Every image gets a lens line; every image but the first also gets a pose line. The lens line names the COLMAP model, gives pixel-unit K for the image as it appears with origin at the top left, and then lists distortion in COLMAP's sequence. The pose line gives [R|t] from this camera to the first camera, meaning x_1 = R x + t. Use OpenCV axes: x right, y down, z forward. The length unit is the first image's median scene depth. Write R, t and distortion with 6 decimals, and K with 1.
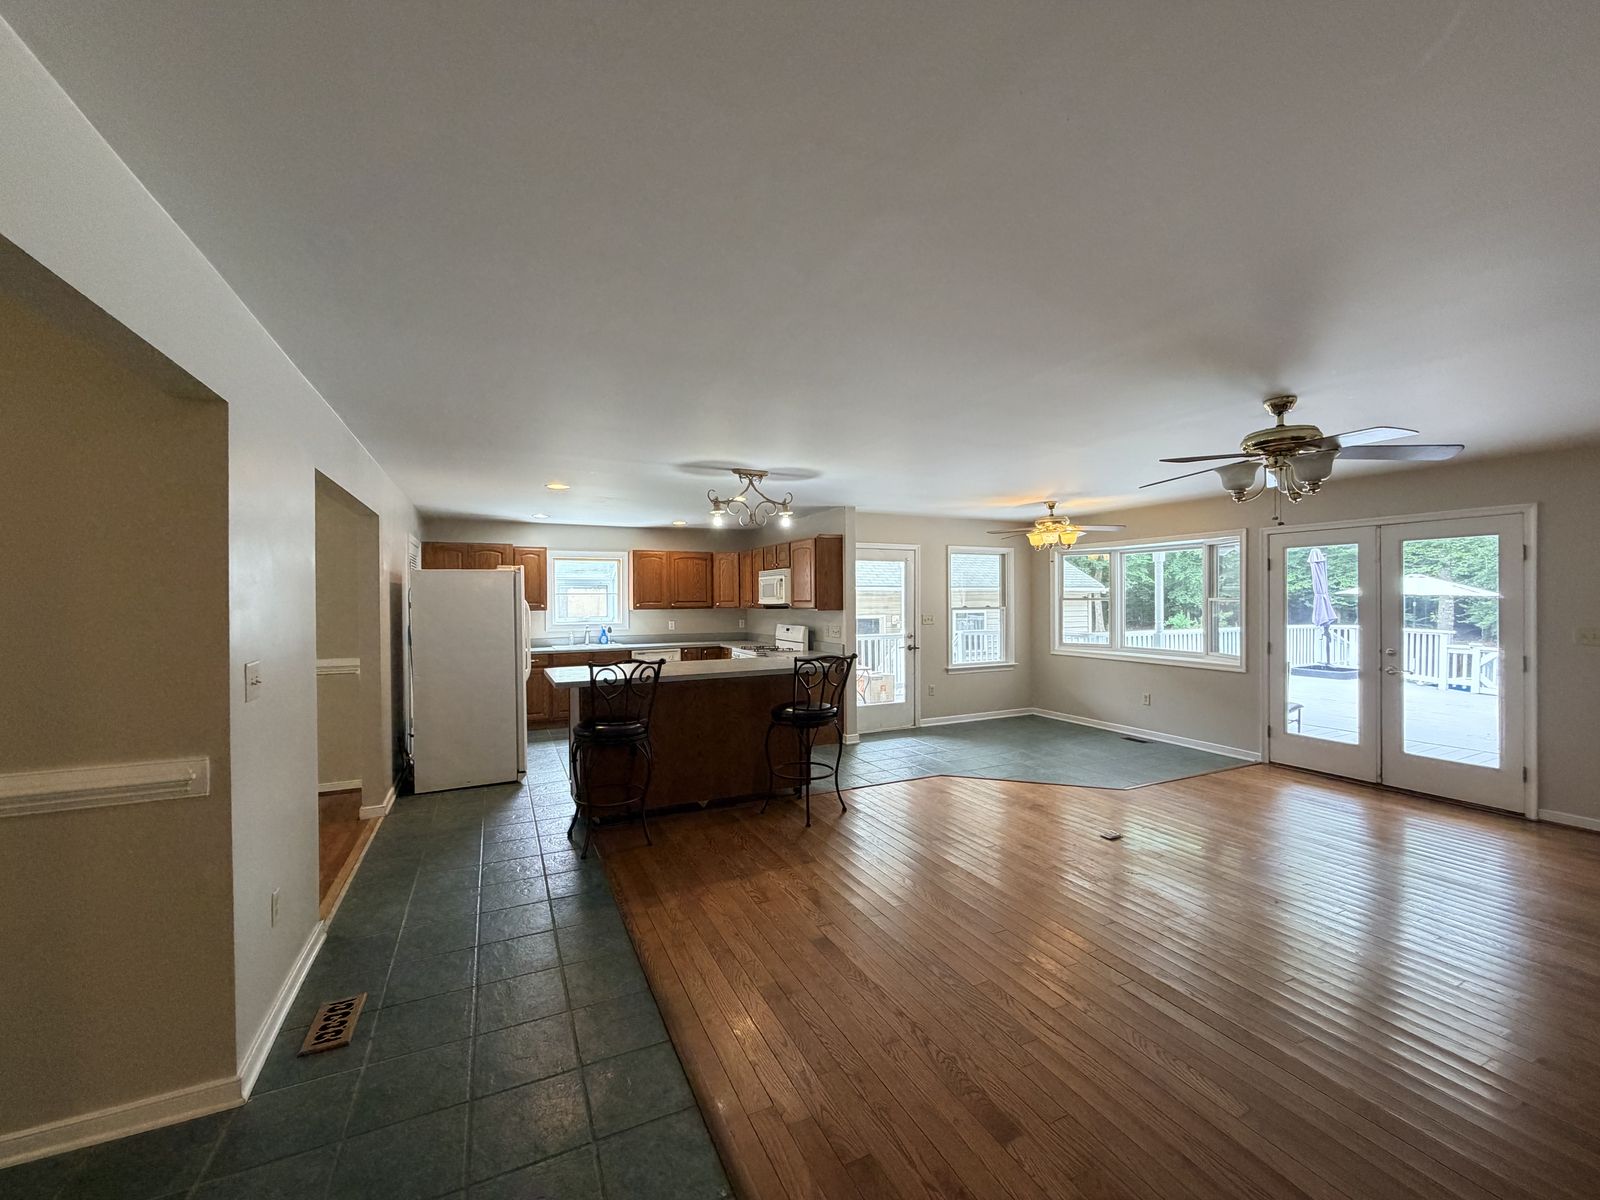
lens RADIAL K [[629.1, 0, 805.0], [0, 629.1, 603.9], [0, 0, 1]] dist [-0.000403, -0.000105]
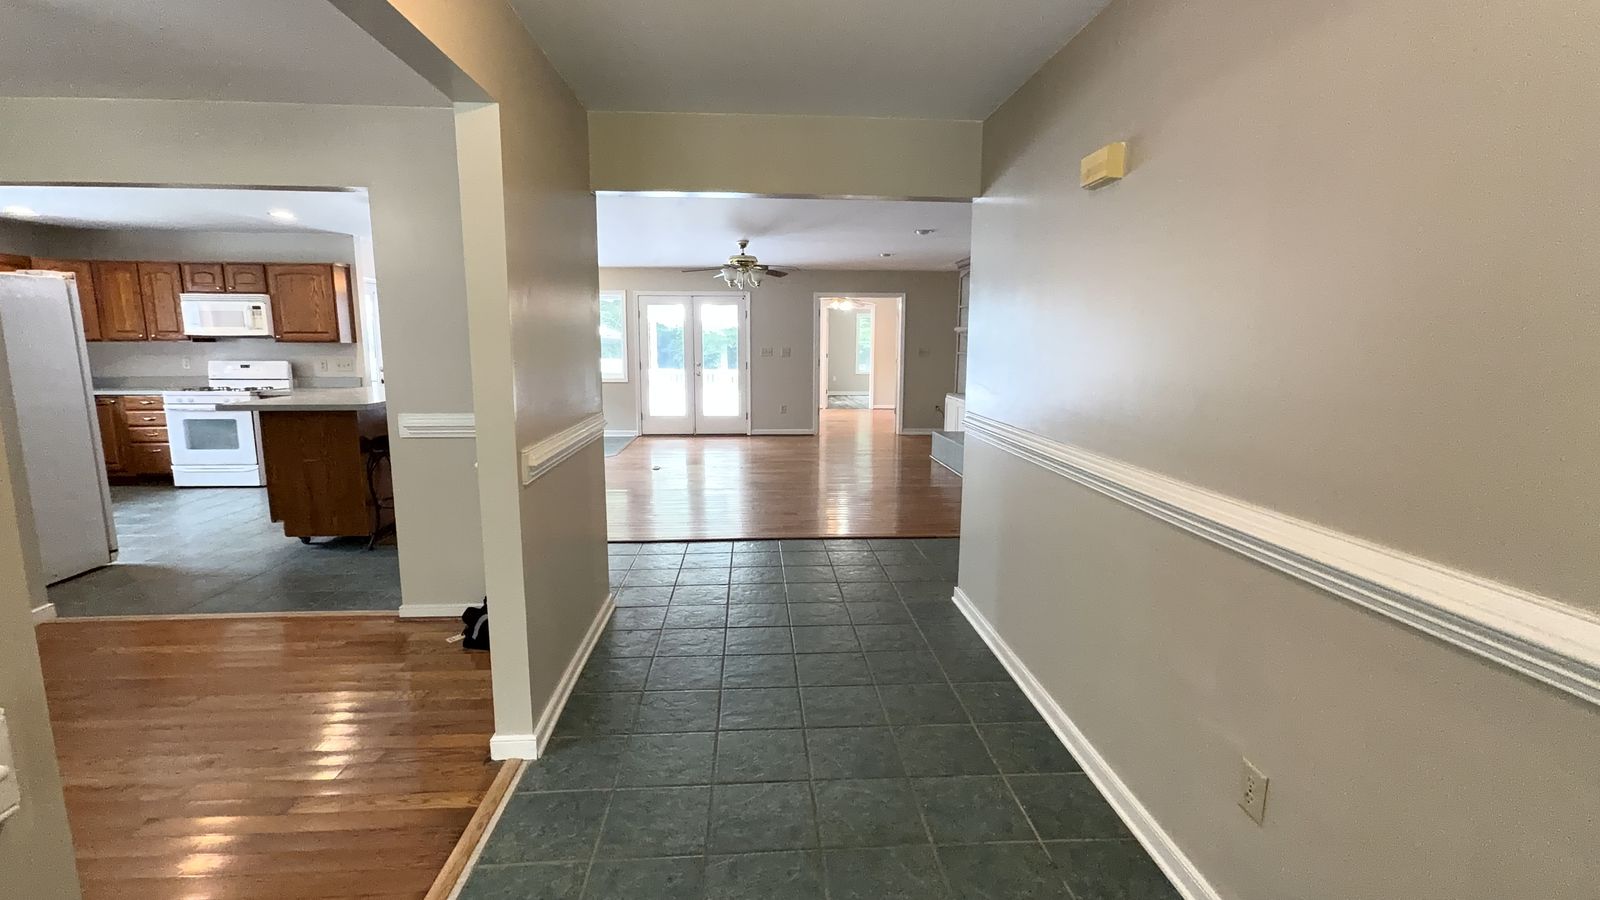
lens RADIAL K [[672.6, 0, 797.8], [0, 672.6, 448.3], [0, 0, 1]] dist [0.002280, 0.000169]
pose [[0.383344, -0.139871, 0.912953, -0.836996], [0.000136, 0.988475, 0.151384, 0.018523], [-0.923606, -0.057908, 0.378945, -0.067664]]
